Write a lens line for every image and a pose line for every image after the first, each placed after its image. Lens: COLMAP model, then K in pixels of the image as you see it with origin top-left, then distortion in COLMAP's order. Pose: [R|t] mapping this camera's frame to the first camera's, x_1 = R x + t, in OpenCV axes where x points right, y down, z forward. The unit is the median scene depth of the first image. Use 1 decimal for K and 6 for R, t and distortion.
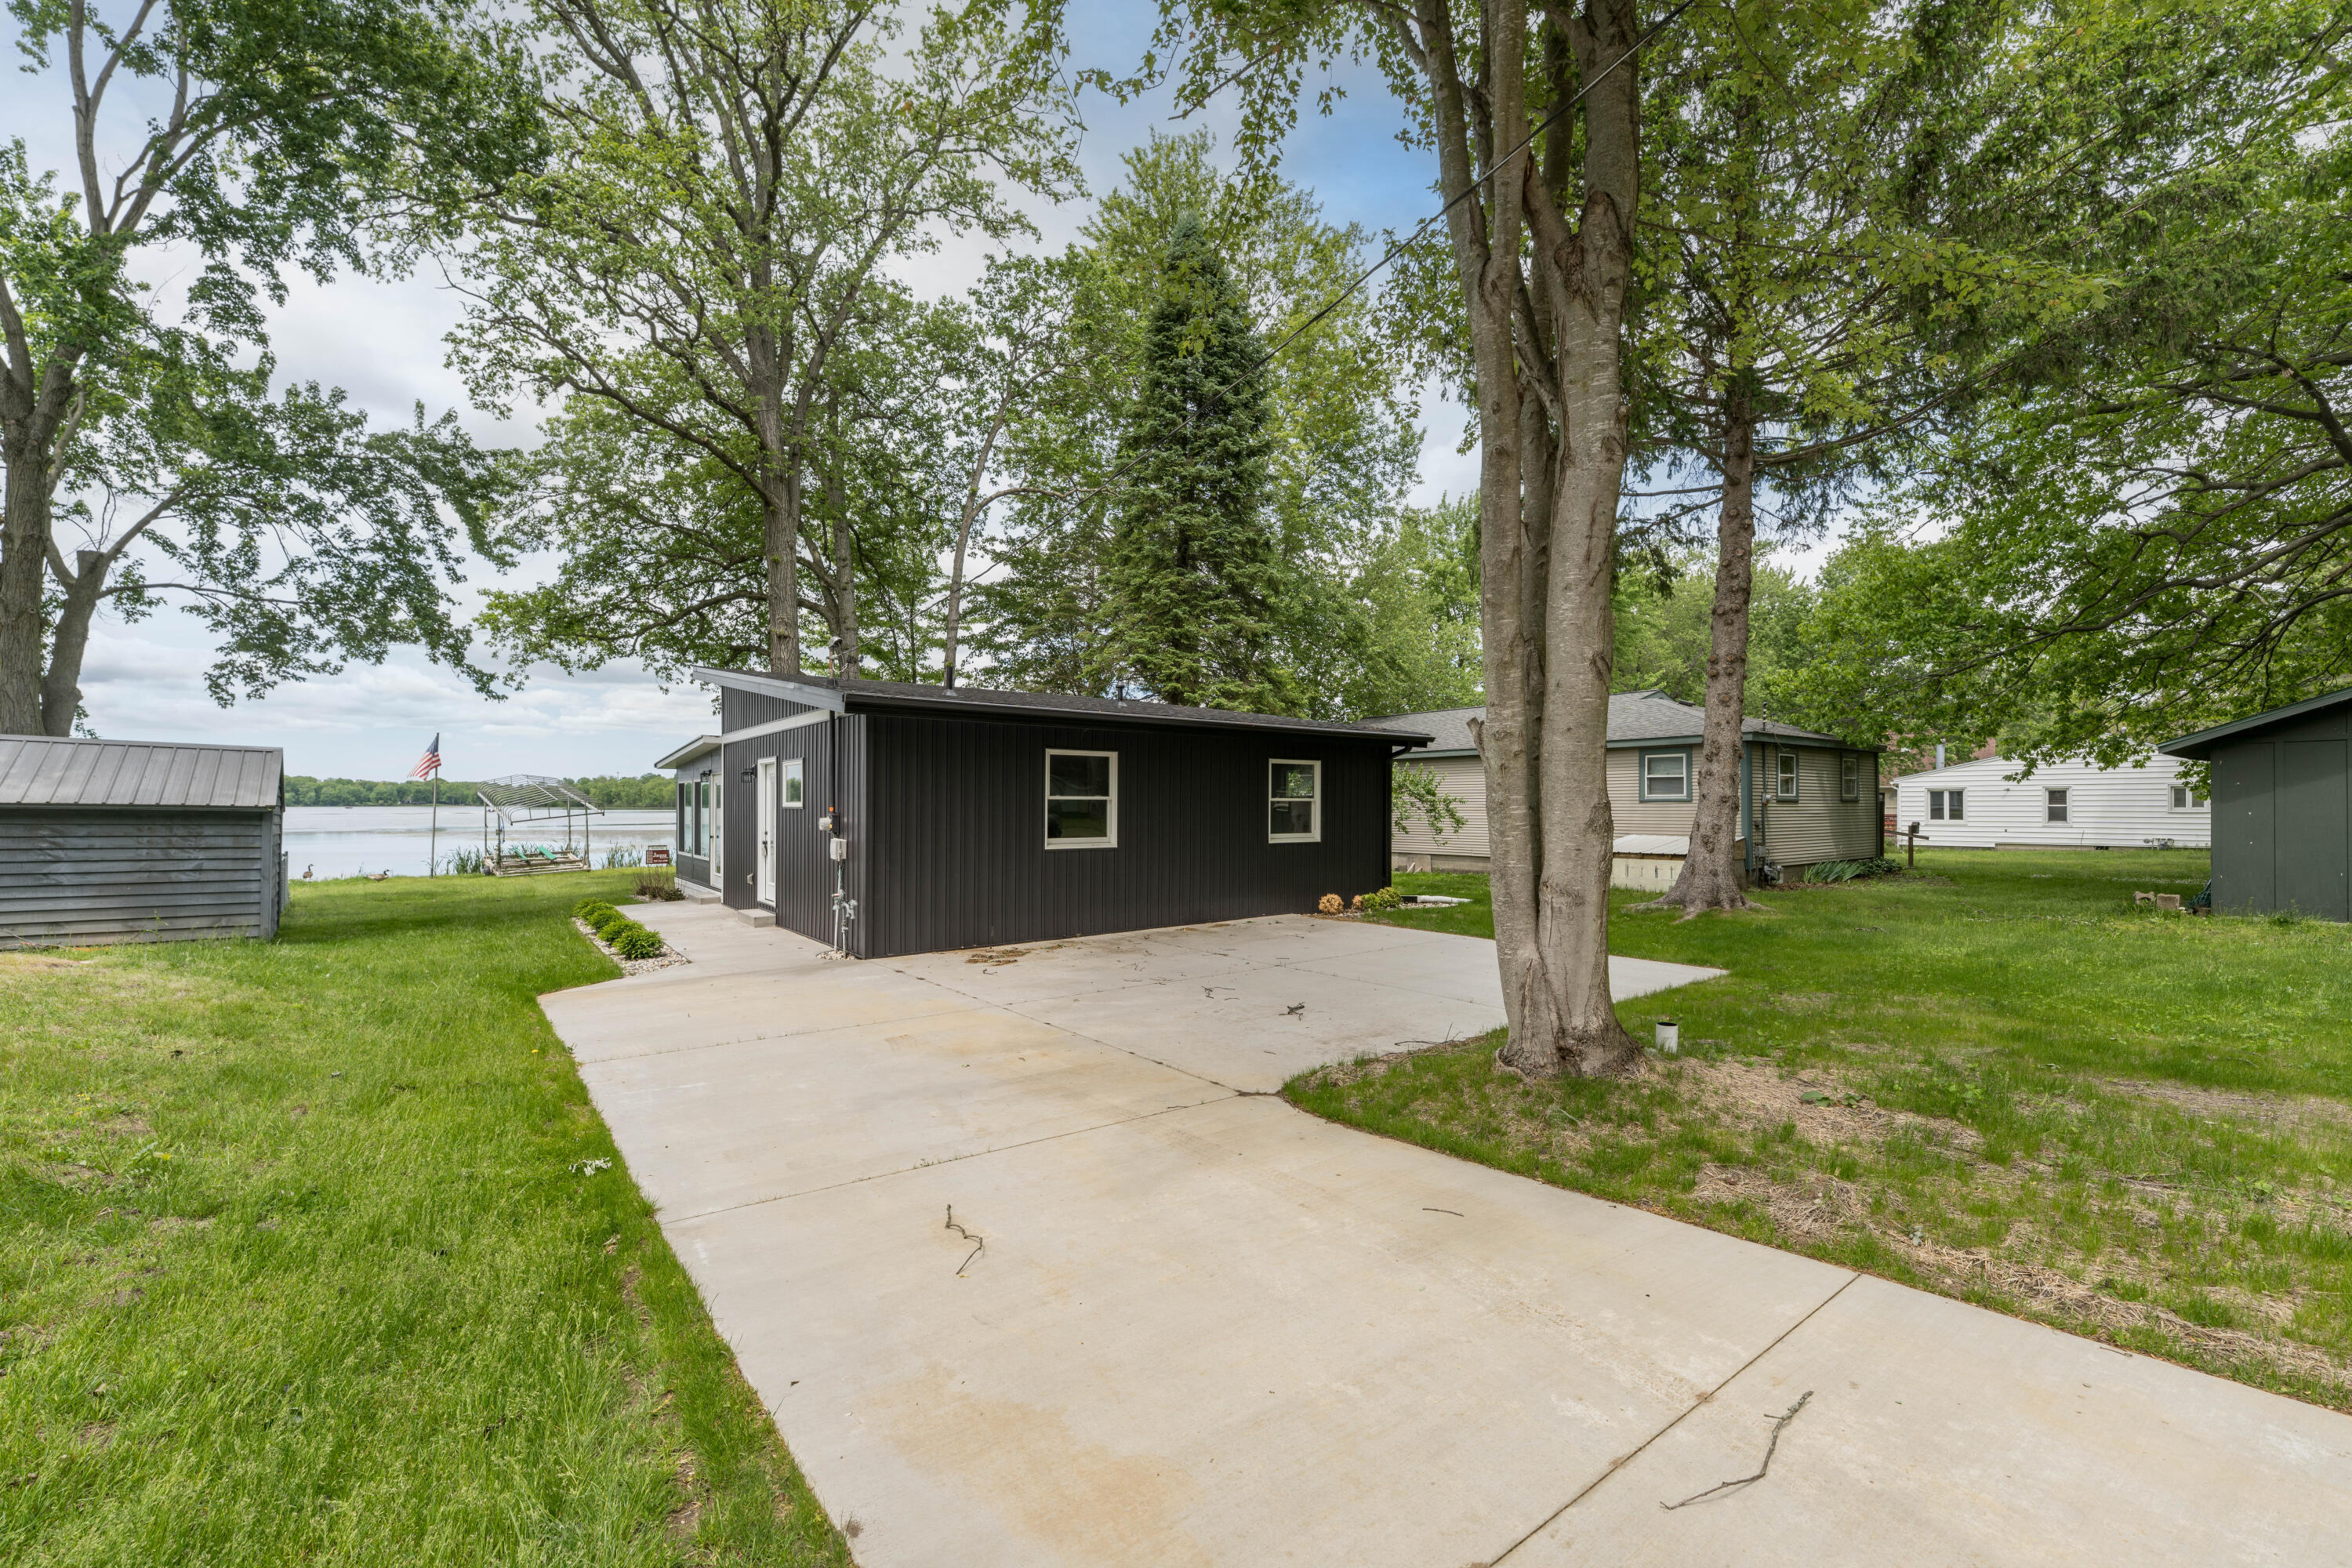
lens RADIAL K [[953.3, 0, 1169.5], [0, 953.3, 799.0], [0, 0, 1]] dist [-0.002184, 0.000369]
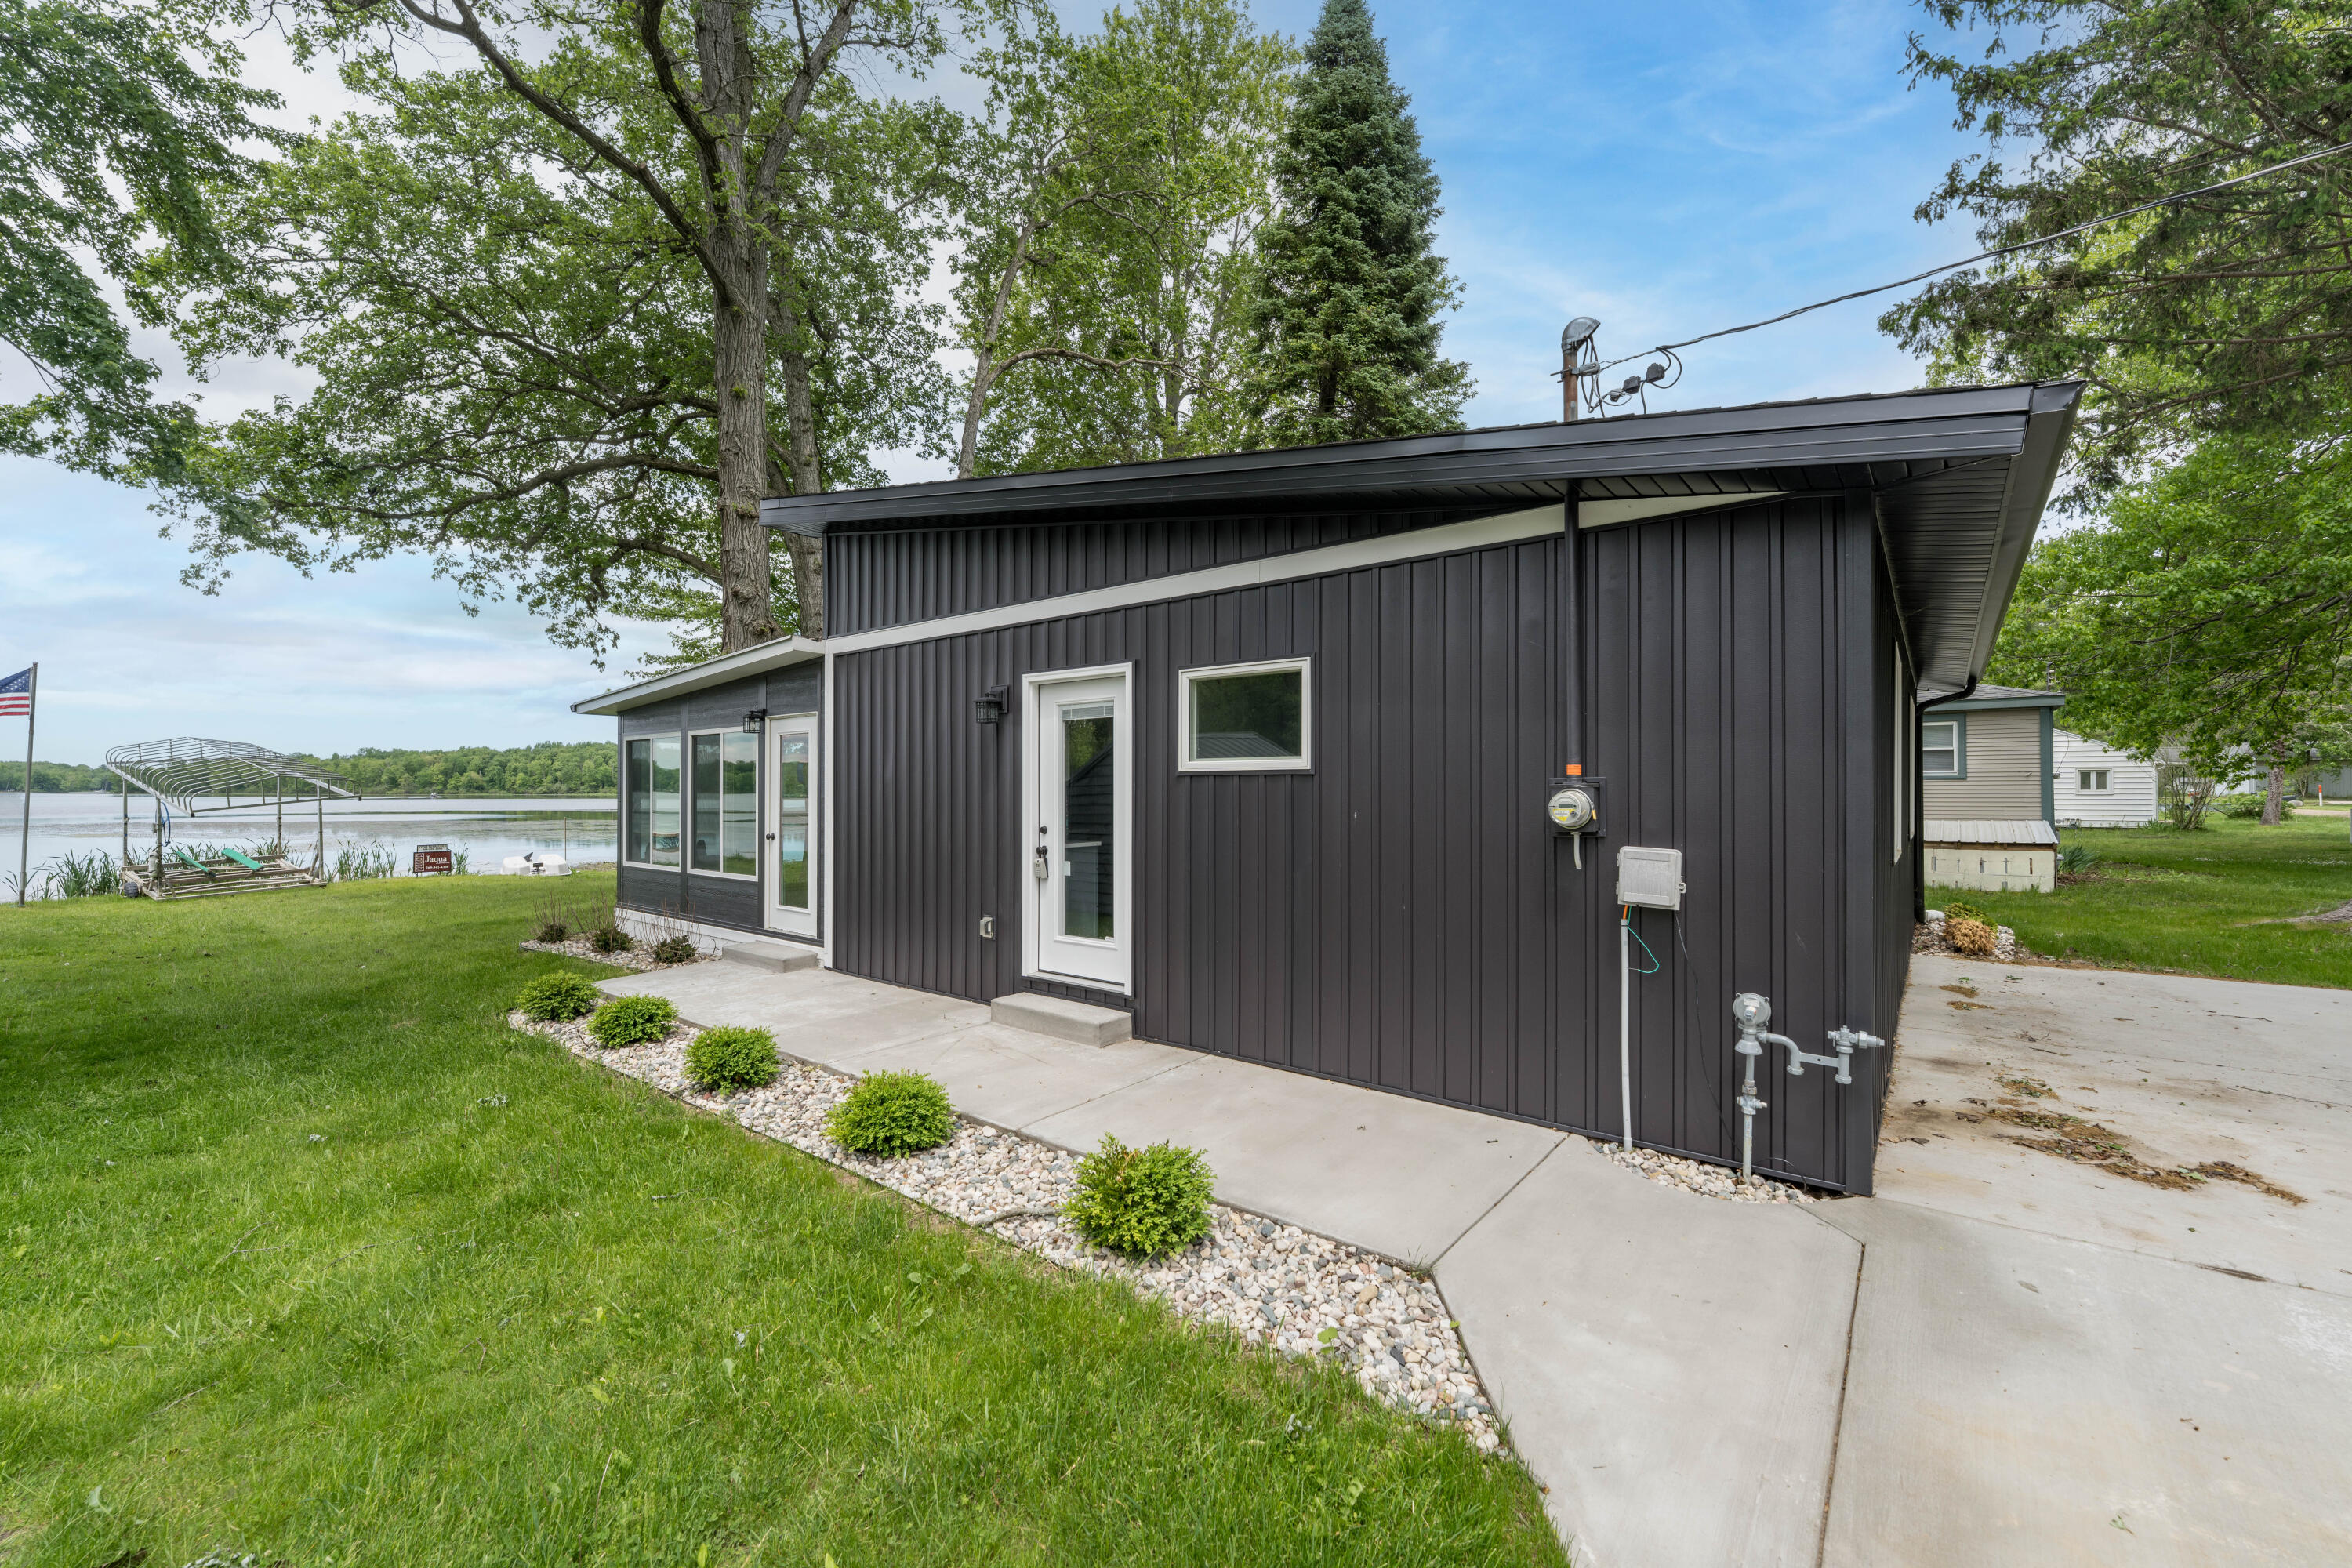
lens RADIAL K [[953.3, 0, 1180.5], [0, 953.3, 784.3], [0, 0, 1]] dist [-0.002184, 0.000369]
pose [[0.969233, 0.001786, 0.246139, -0.227514], [-0.001480, 0.999998, -0.001430, 0.006819], [-0.246141, 0.001022, 0.969234, 0.253828]]
